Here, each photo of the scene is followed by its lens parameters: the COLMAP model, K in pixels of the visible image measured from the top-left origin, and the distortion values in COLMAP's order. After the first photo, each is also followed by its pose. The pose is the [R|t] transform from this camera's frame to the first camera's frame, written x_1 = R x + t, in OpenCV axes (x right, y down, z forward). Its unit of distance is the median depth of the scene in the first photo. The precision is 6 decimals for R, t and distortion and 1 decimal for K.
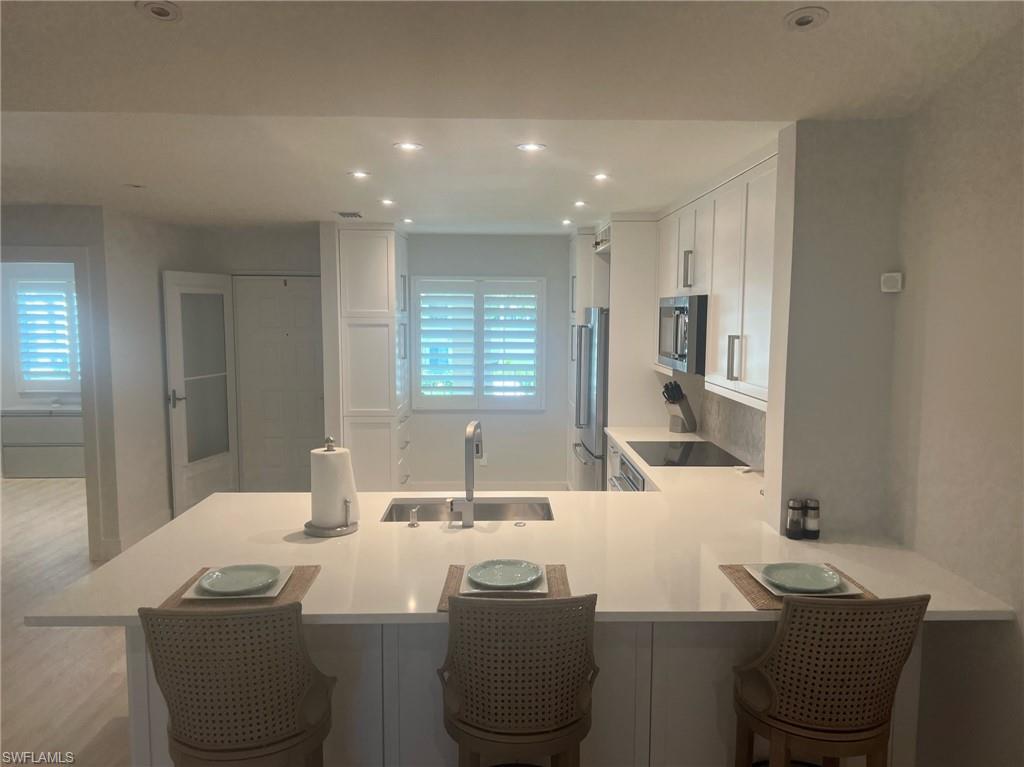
lens RADIAL K [[773.3, 0, 514.6], [0, 773.3, 390.5], [0, 0, 1]] dist [0.042138, -0.027137]
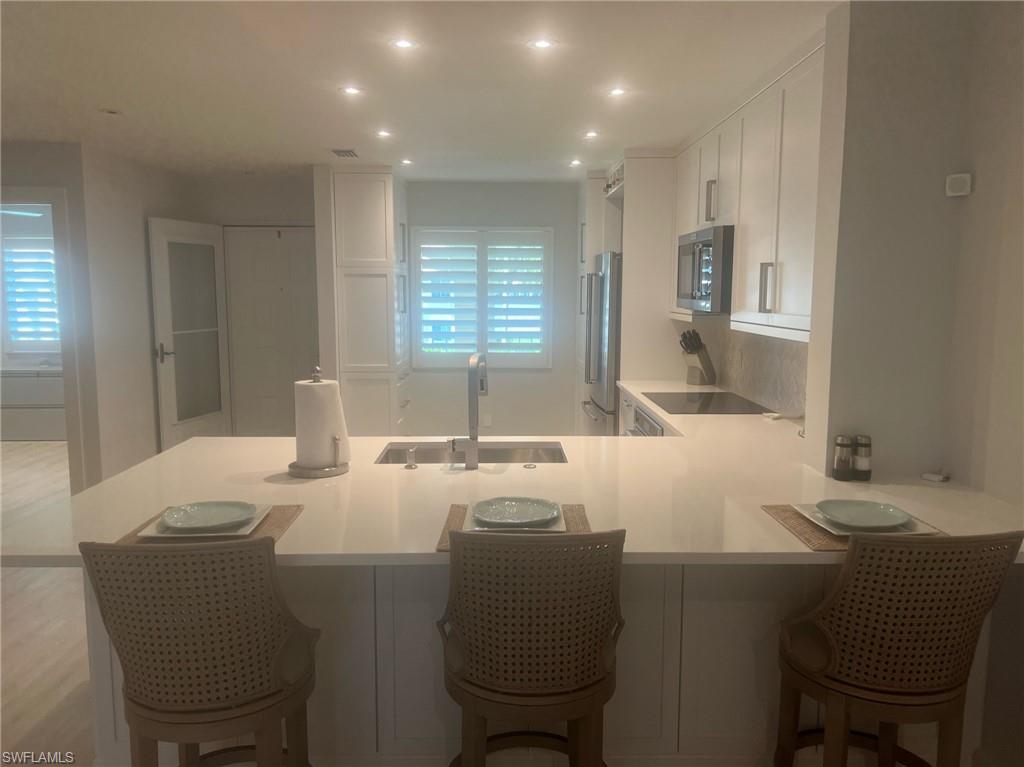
lens RADIAL K [[773.3, 0, 508.0], [0, 773.3, 380.6], [0, 0, 1]] dist [0.042138, -0.027137]
pose [[0.999929, -0.000940, -0.011839, -0.007919], [0.001121, 0.999882, 0.015344, 0.060812], [0.011823, -0.015356, 0.999812, 0.111089]]
